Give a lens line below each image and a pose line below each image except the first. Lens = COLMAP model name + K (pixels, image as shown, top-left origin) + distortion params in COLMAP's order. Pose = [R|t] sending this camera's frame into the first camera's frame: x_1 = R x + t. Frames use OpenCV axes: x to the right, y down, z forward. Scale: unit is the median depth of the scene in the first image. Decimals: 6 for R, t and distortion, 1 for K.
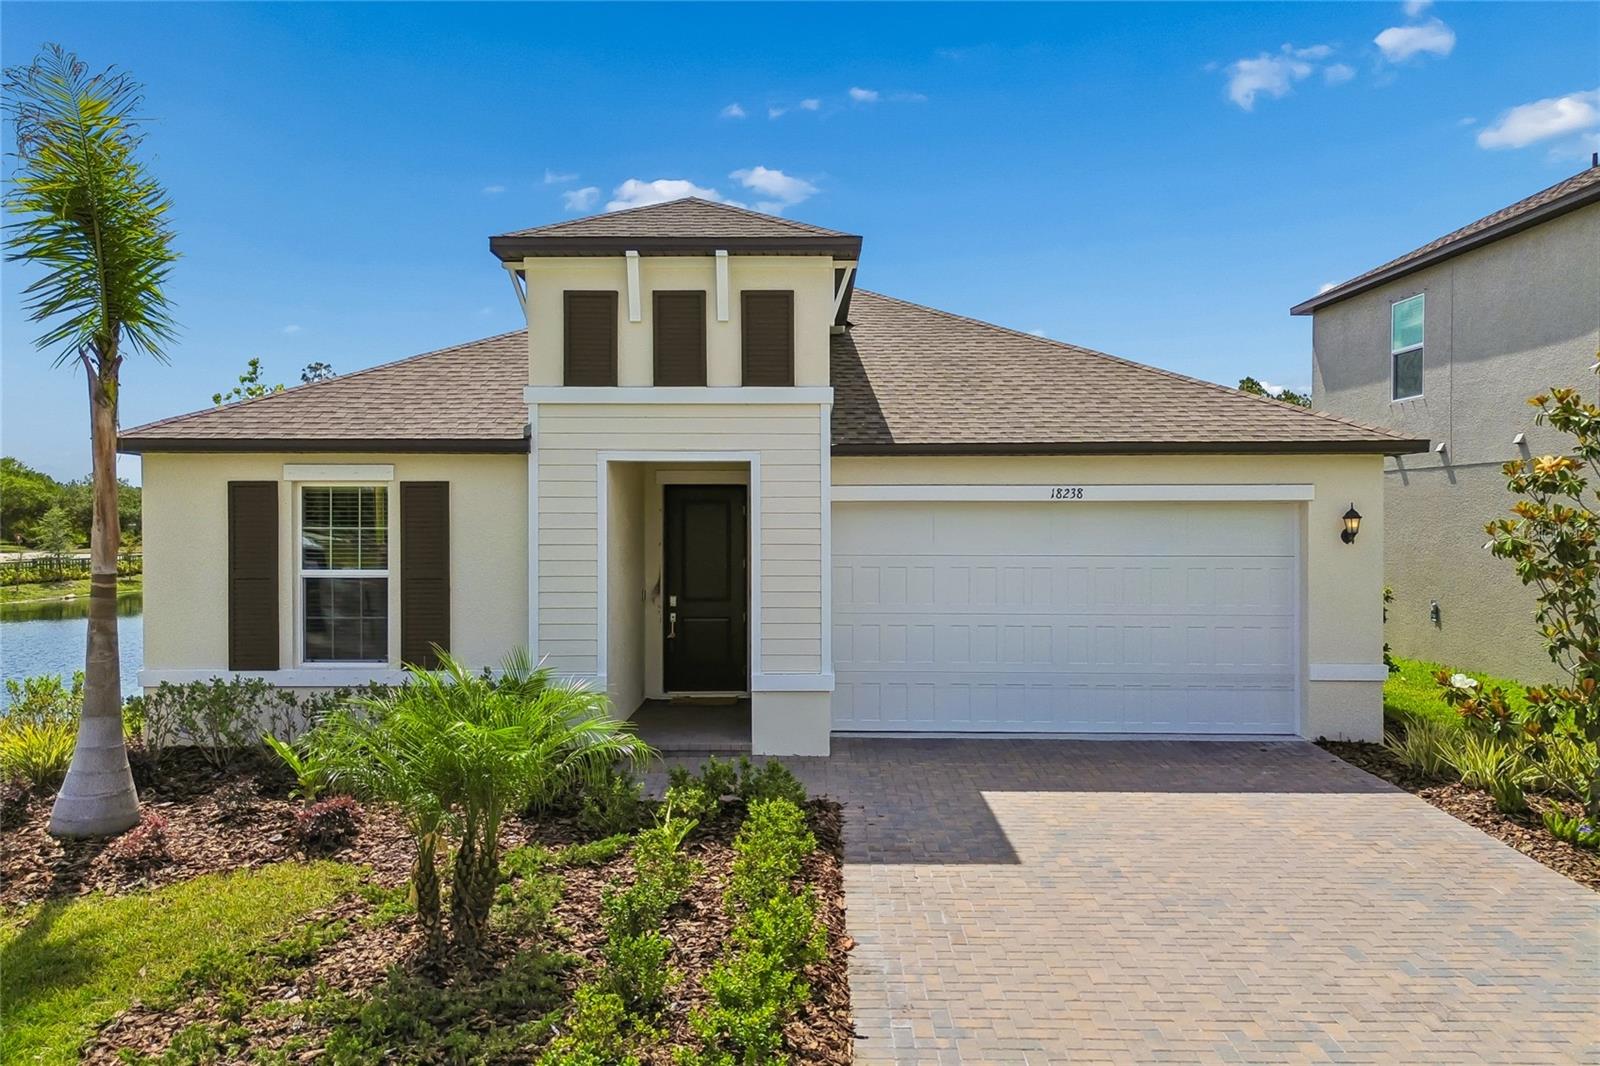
lens RADIAL K [[1137.6, 0, 800.0], [0, 1137.6, 533.0], [0, 0, 1]] dist [0.063573, -0.056396]
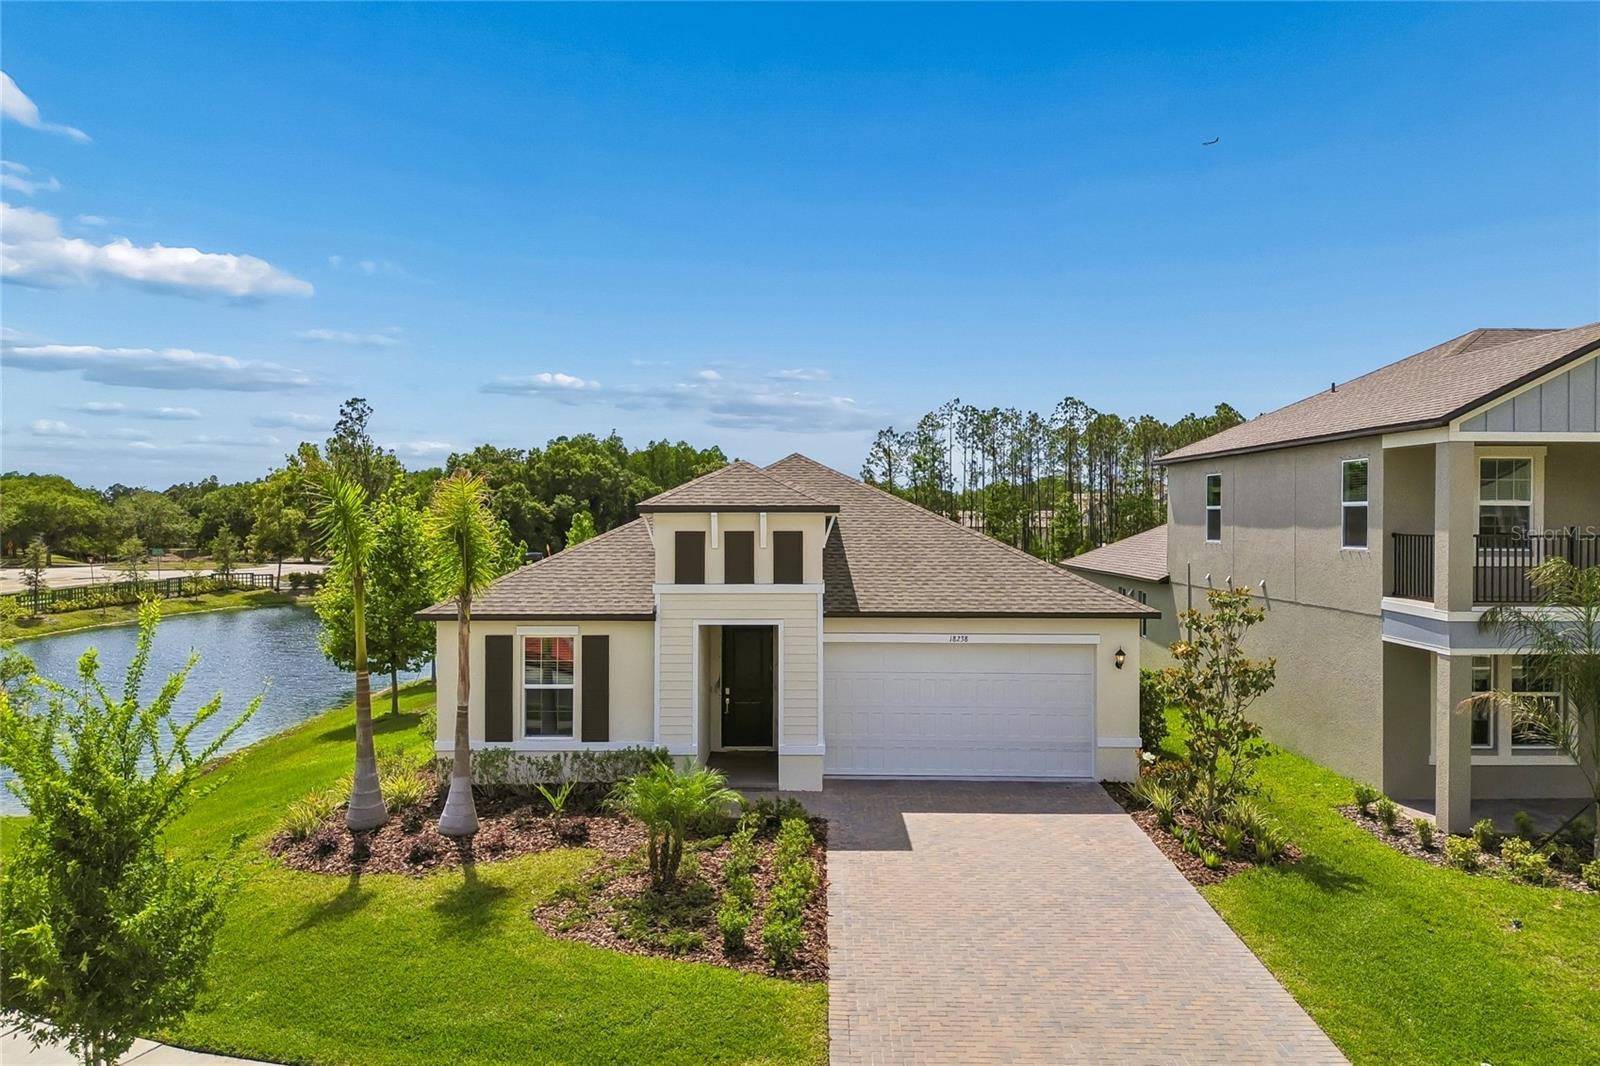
lens RADIAL K [[1137.6, 0, 800.0], [0, 1137.6, 533.0], [0, 0, 1]] dist [0.063573, -0.056396]
pose [[0.999996, 0.001537, -0.002536, -0.005244], [-0.001531, 0.999996, 0.002351, -0.215143], [0.002540, -0.002347, 0.999994, -0.794586]]
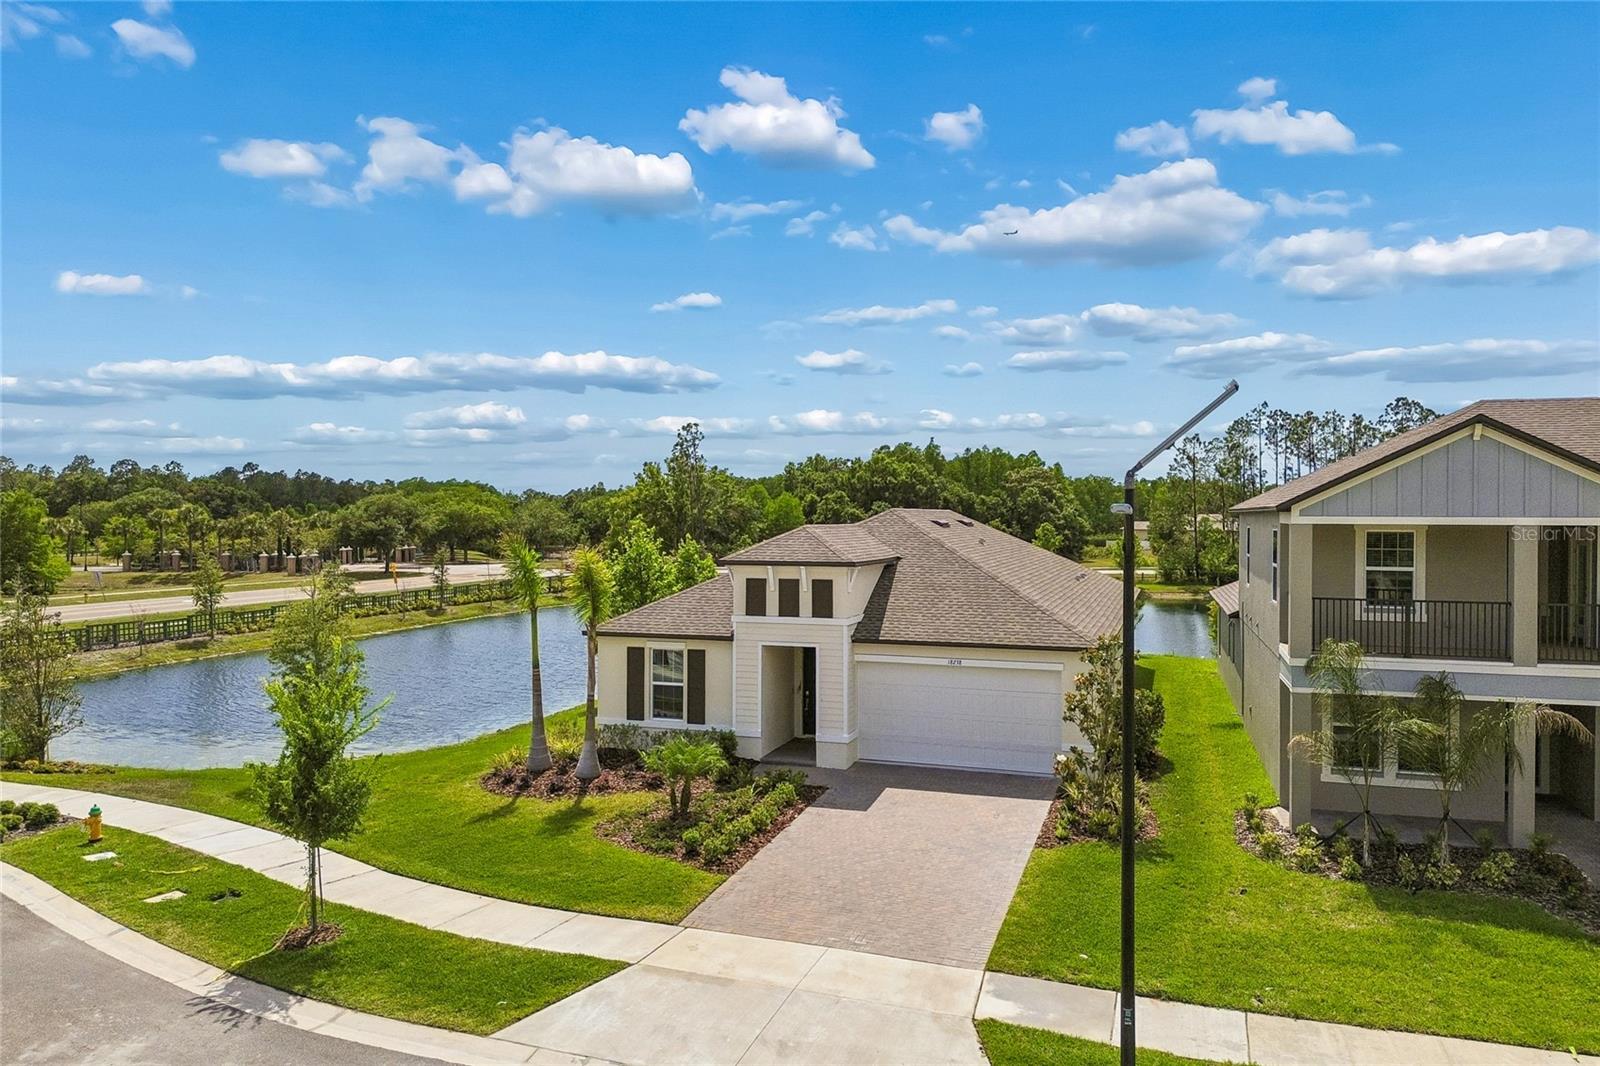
lens RADIAL K [[1137.6, 0, 800.0], [0, 1137.6, 533.0], [0, 0, 1]] dist [0.063573, -0.056396]
pose [[0.952341, 0.007235, -0.304950, 0.681259], [-0.005744, 0.999967, 0.005785, -0.329736], [0.304982, -0.003757, 0.952351, -1.376144]]
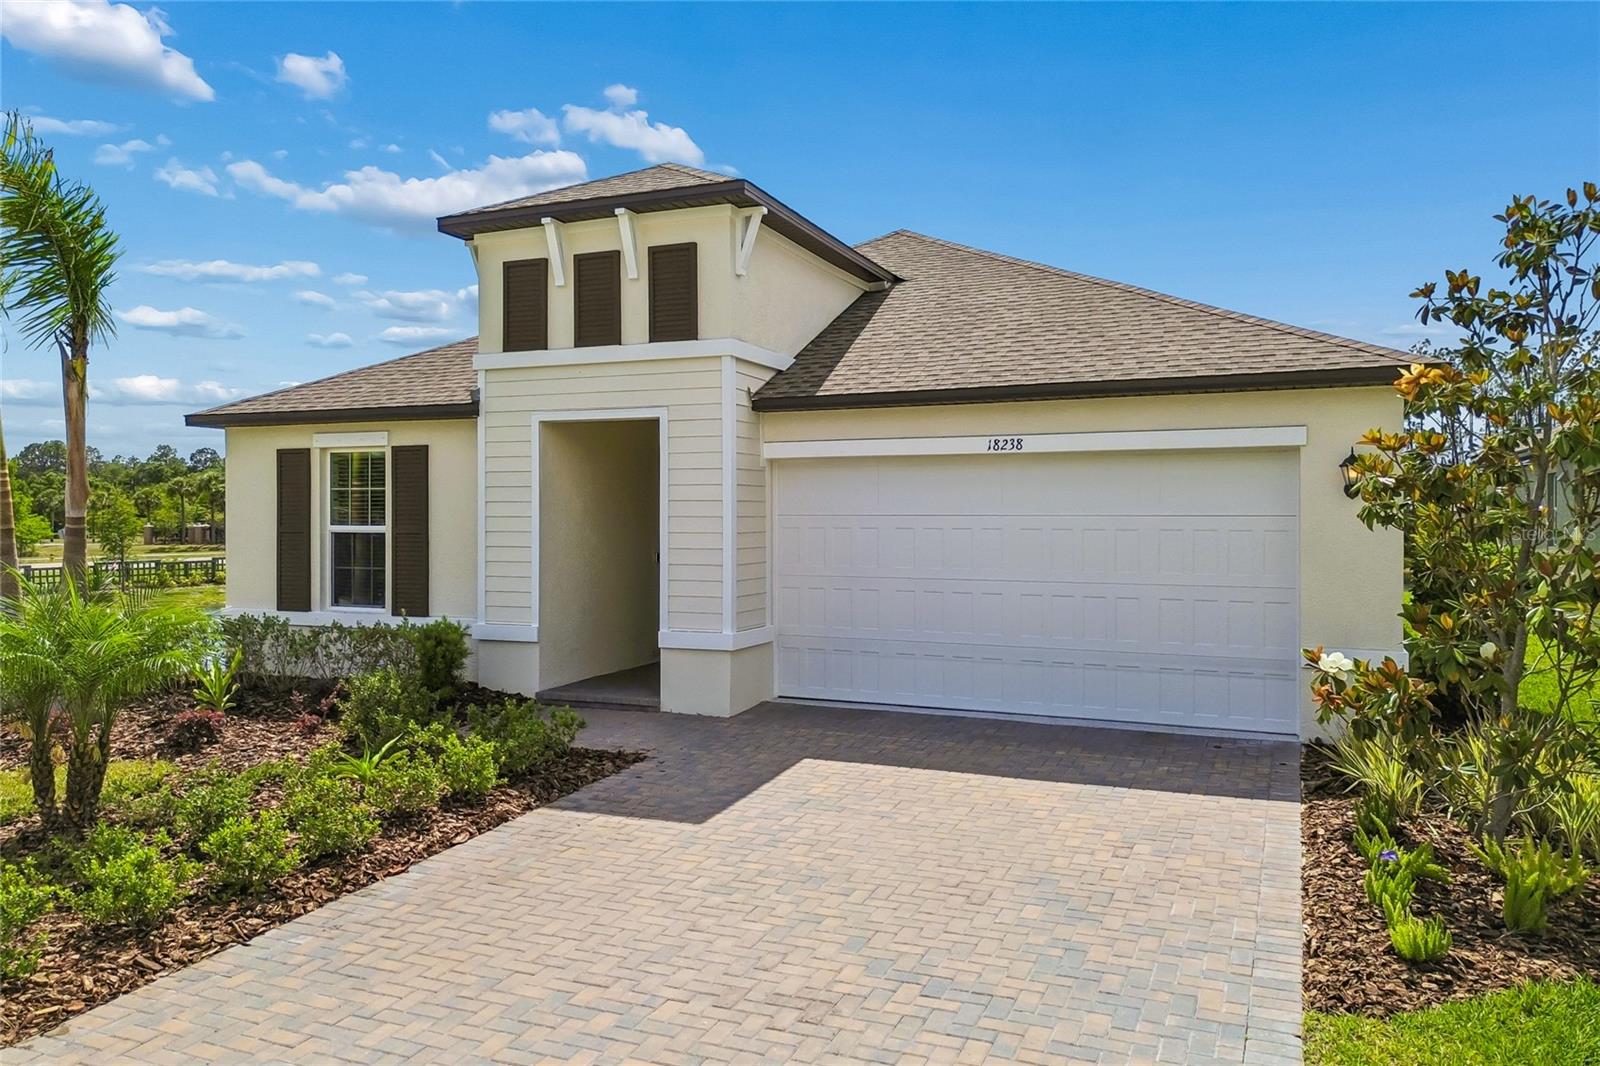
lens RADIAL K [[1137.6, 0, 800.0], [0, 1137.6, 533.0], [0, 0, 1]] dist [0.063573, -0.056396]
pose [[0.924439, 0.005866, -0.381285, 0.457582], [-0.004807, 0.999981, 0.003730, 0.034302], [0.381300, -0.001616, 0.924450, 0.122259]]
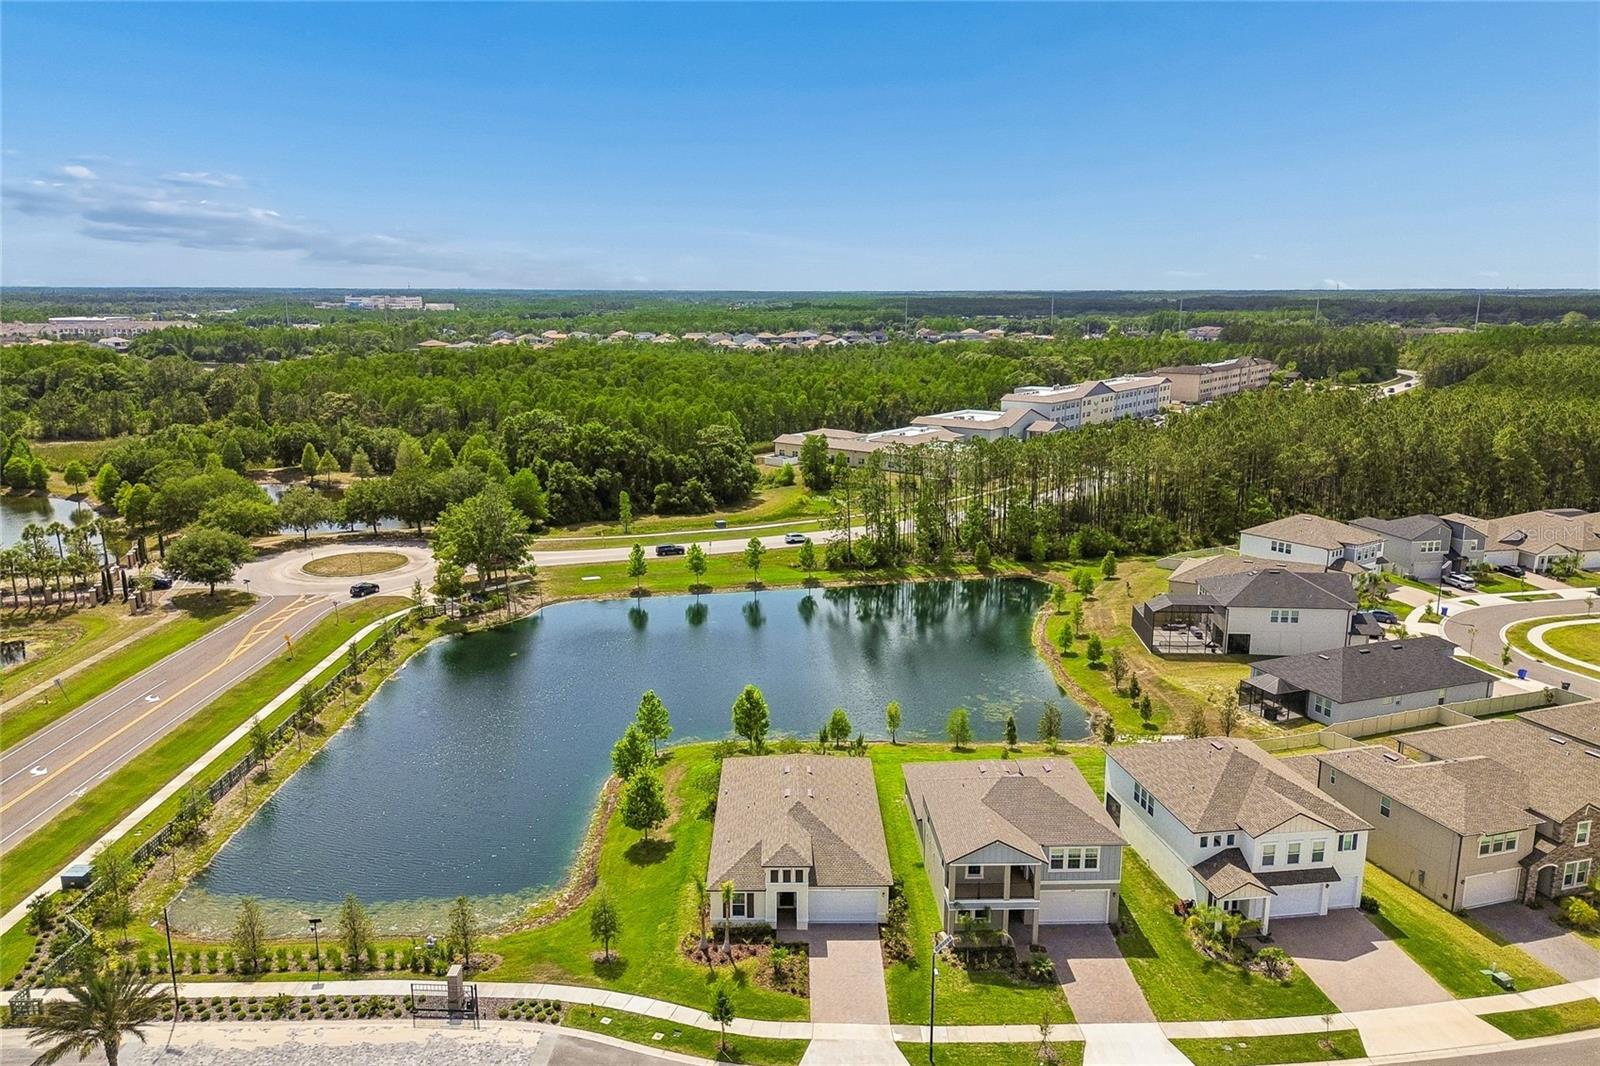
lens RADIAL K [[1122.4, 0, 805.1], [0, 1122.4, 562.4], [0, 0, 1]] dist [0.040255, -0.001506]
pose [[0.999646, -0.000886, 0.026582, -0.178299], [-0.005071, 0.974759, 0.223204, -3.674400], [-0.026109, -0.223260, 0.974409, -5.449937]]
